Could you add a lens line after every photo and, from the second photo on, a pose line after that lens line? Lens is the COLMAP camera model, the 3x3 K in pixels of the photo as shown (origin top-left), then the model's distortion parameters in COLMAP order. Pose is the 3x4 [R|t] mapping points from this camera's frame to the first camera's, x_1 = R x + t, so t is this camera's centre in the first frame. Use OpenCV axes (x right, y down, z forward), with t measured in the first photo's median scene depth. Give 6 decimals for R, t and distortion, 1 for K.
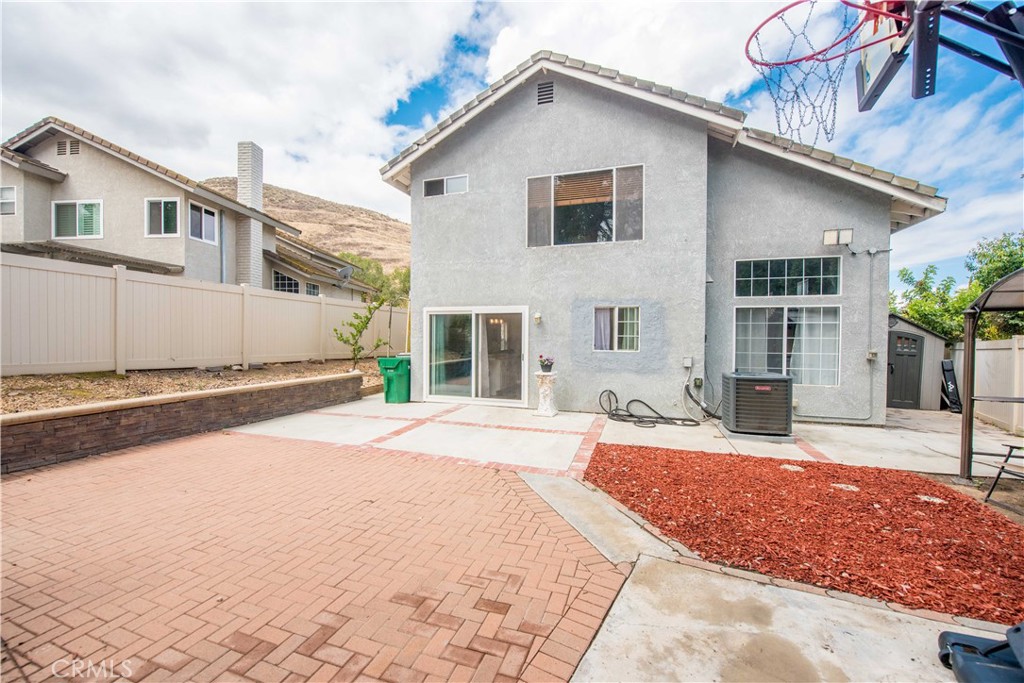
lens RADIAL K [[408.8, 0, 513.3], [0, 408.8, 339.7], [0, 0, 1]] dist [-0.019532, -0.000199]
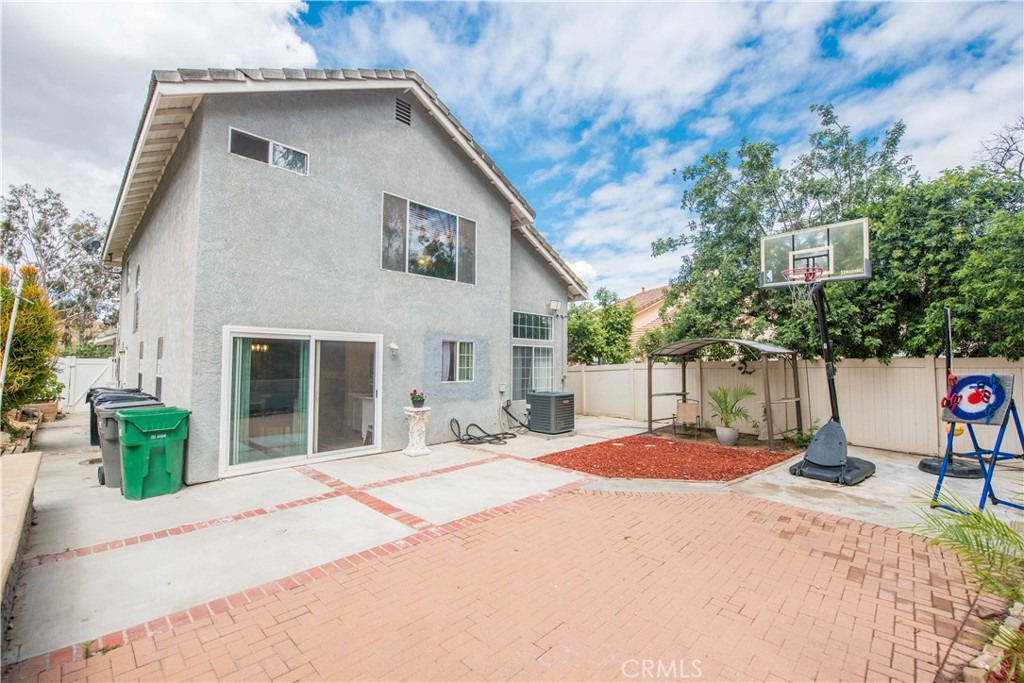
lens RADIAL K [[425.8, 0, 510.1], [0, 425.8, 338.1], [0, 0, 1]] dist [-0.020283, -0.000812]
pose [[0.426397, 0.047354, 0.903296, -1.012295], [0.006642, 0.998438, -0.055477, -0.033996], [-0.904512, 0.029655, 0.425416, 0.548566]]
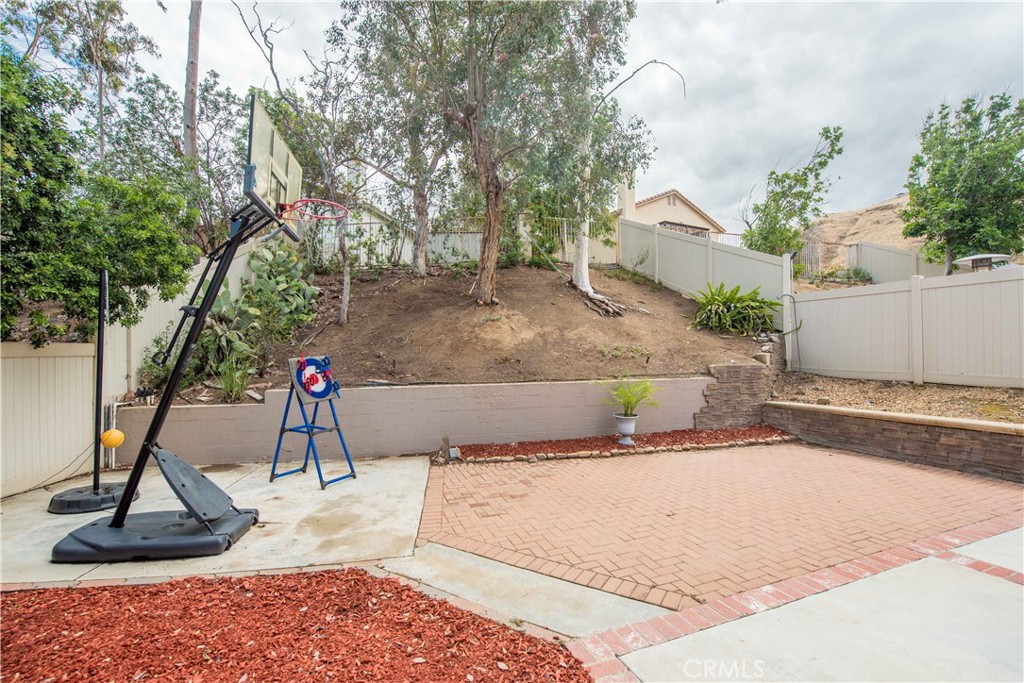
lens RADIAL K [[437.9, 0, 510.7], [0, 437.9, 340.4], [0, 0, 1]] dist [-0.021643, -0.001112]
pose [[-0.788755, -0.011808, -0.614595, 0.443770], [0.006202, 0.999612, -0.027164, -0.009885], [0.614677, -0.025237, -0.788375, 1.119936]]
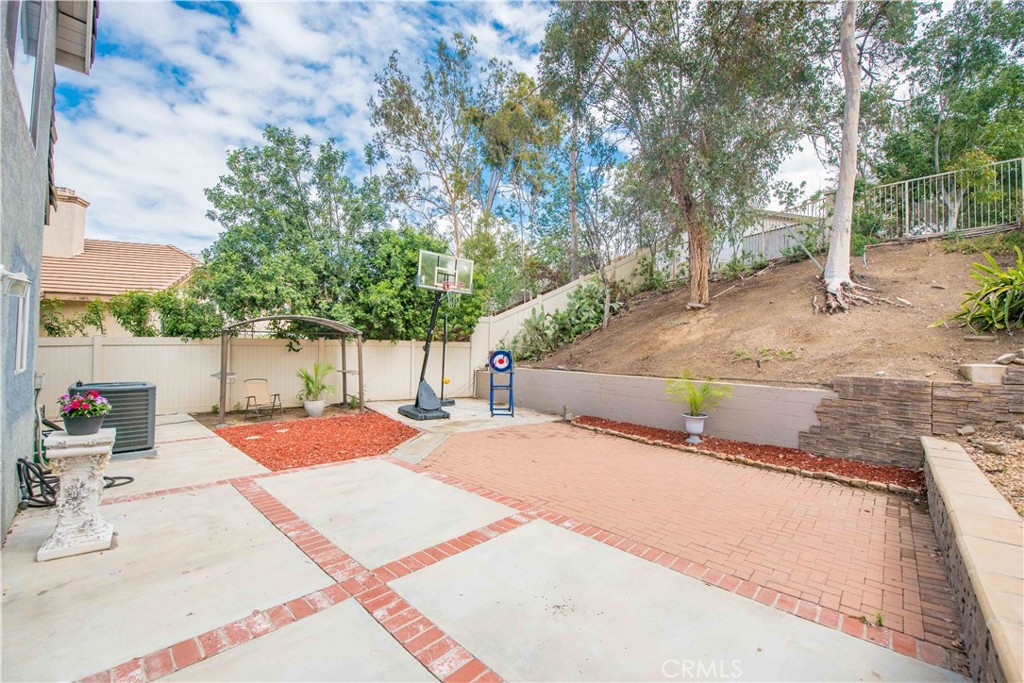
lens RADIAL K [[408.8, 0, 513.3], [0, 408.8, 339.7], [0, 0, 1]] dist [-0.019532, -0.000199]
pose [[-0.905424, -0.012203, 0.424334, -0.632638], [-0.020494, 0.999678, -0.014981, -0.020358], [-0.424014, -0.022261, -0.905382, 1.660176]]
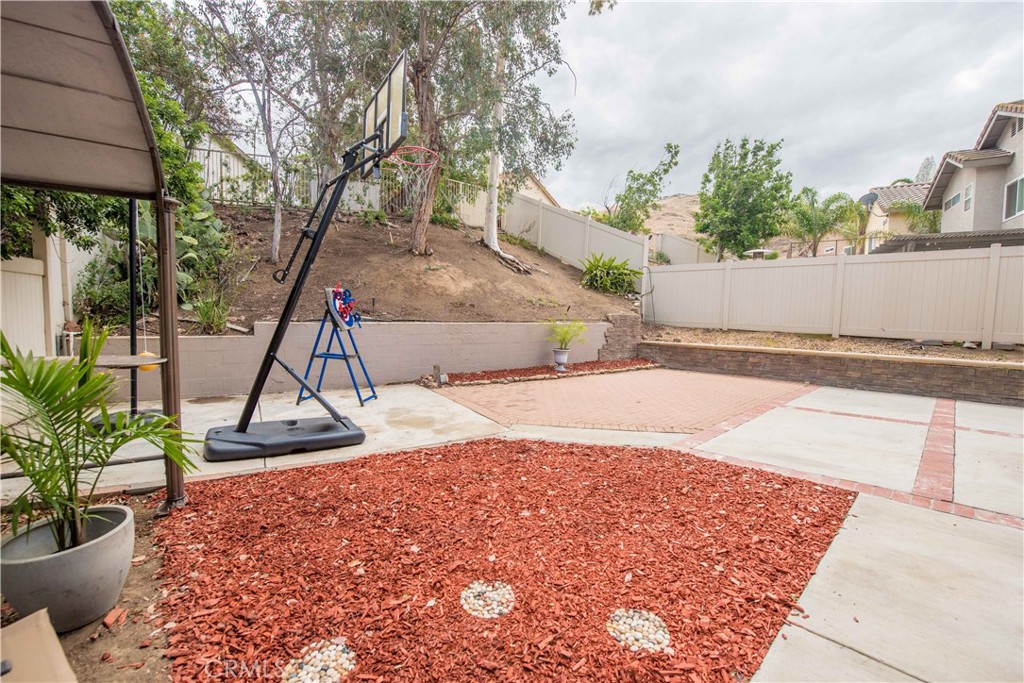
lens RADIAL K [[425.8, 0, 510.1], [0, 425.8, 338.1], [0, 0, 1]] dist [-0.020283, -0.000812]
pose [[-0.483722, 0.033325, -0.874587, 0.902913], [-0.026335, 0.998268, 0.052603, 0.054460], [0.874825, 0.048478, -0.482007, 0.924884]]
